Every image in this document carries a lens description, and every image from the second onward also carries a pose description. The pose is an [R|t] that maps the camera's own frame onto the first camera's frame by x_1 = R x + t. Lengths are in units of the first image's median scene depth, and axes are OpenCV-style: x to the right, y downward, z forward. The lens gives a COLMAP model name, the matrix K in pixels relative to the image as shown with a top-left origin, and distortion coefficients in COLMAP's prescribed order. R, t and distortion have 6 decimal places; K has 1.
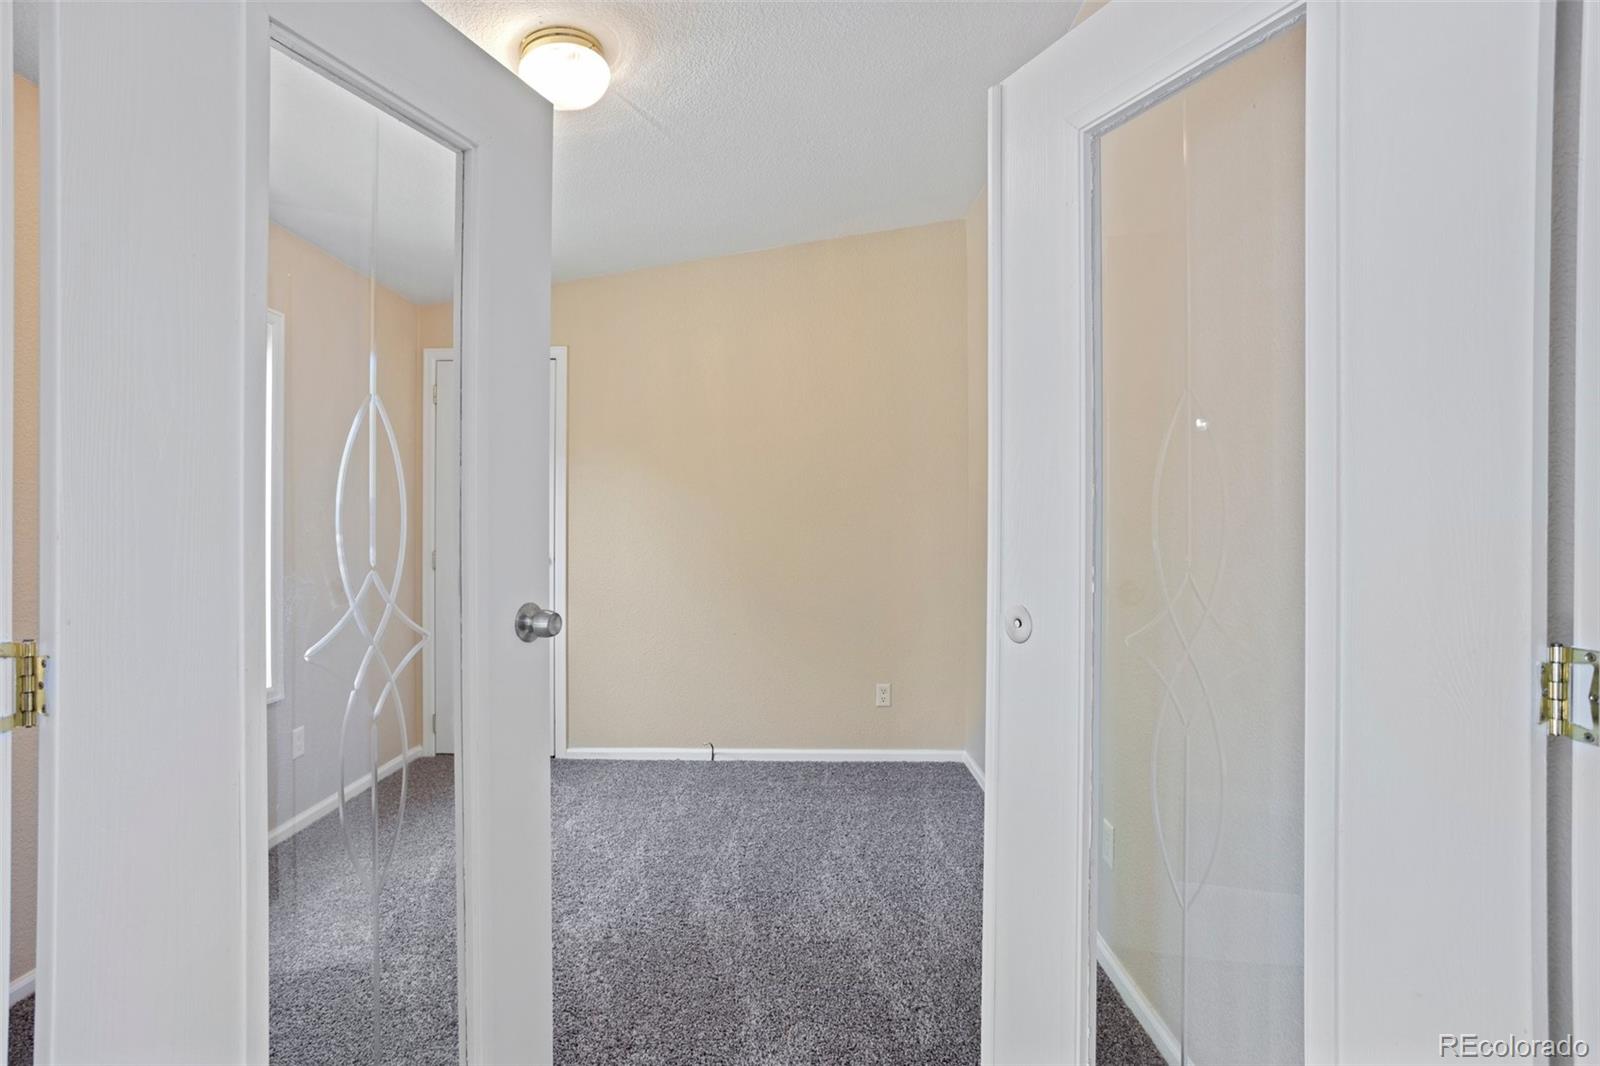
lens RADIAL K [[771.4, 0, 797.7], [0, 771.4, 529.4], [0, 0, 1]] dist [-0.021363, 0.008303]
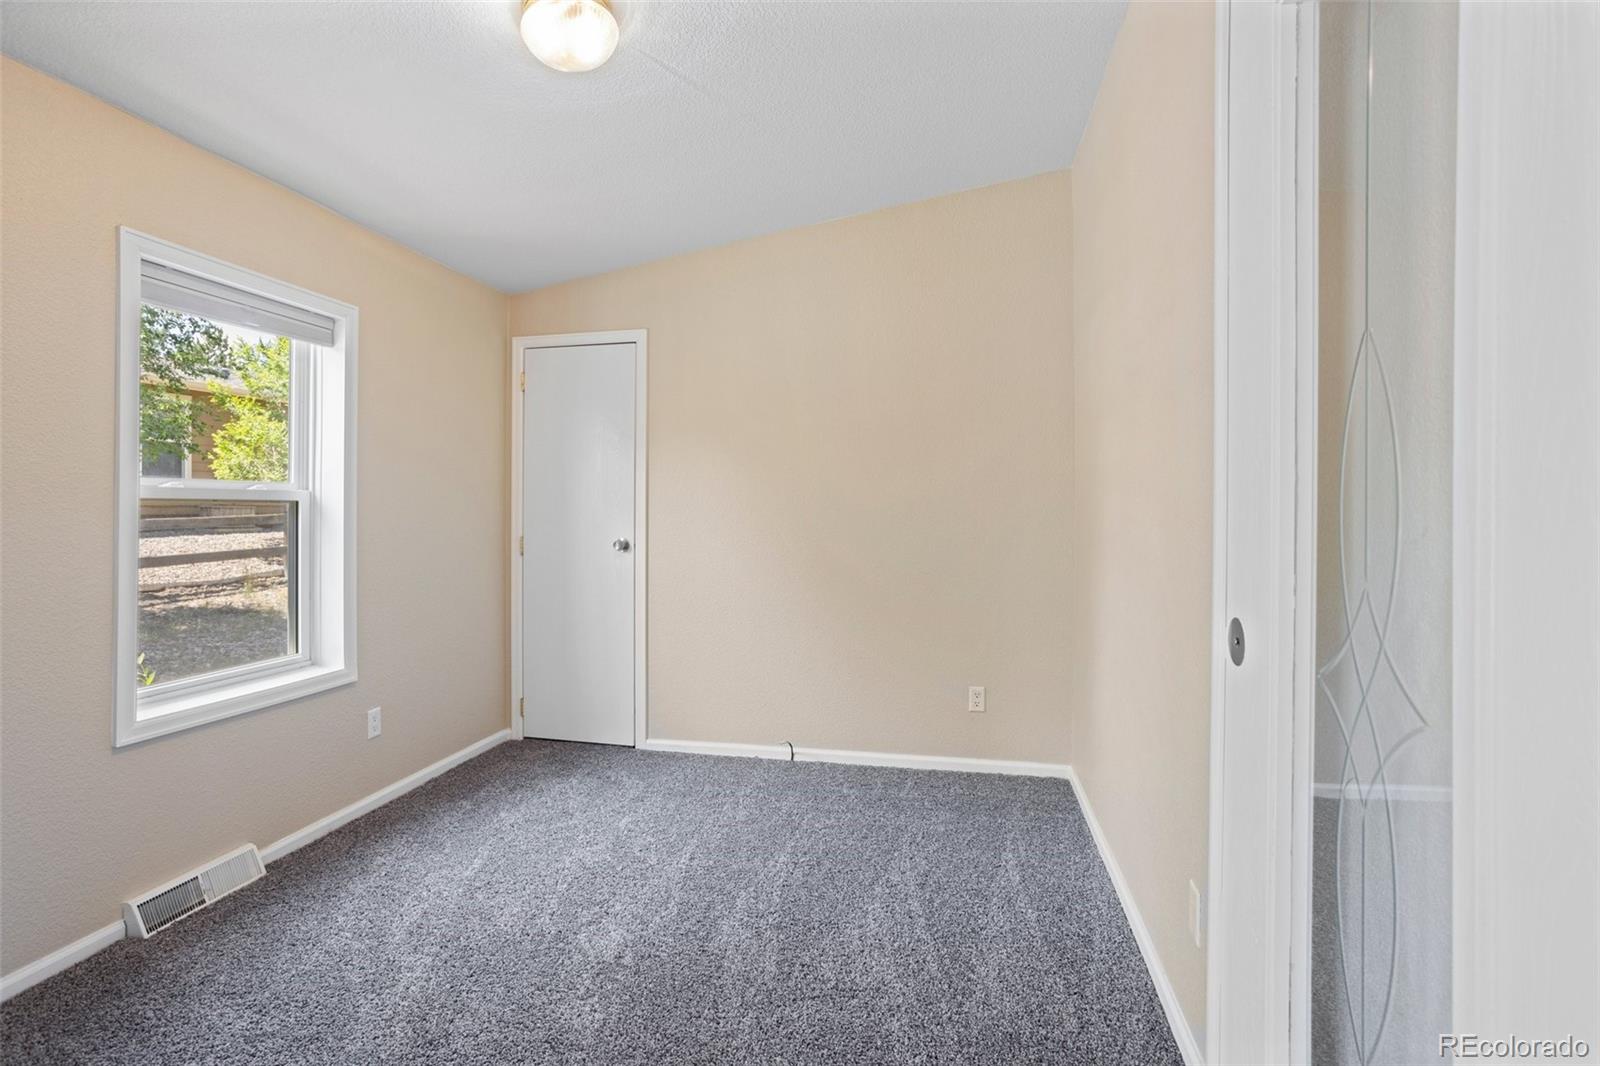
lens RADIAL K [[771.4, 0, 804.9], [0, 771.4, 508.1], [0, 0, 1]] dist [-0.021363, 0.008303]
pose [[0.982617, -0.000839, -0.185644, 0.106741], [-0.000760, 0.999963, -0.008540, -0.001486], [0.185644, 0.008533, 0.982580, 0.095289]]
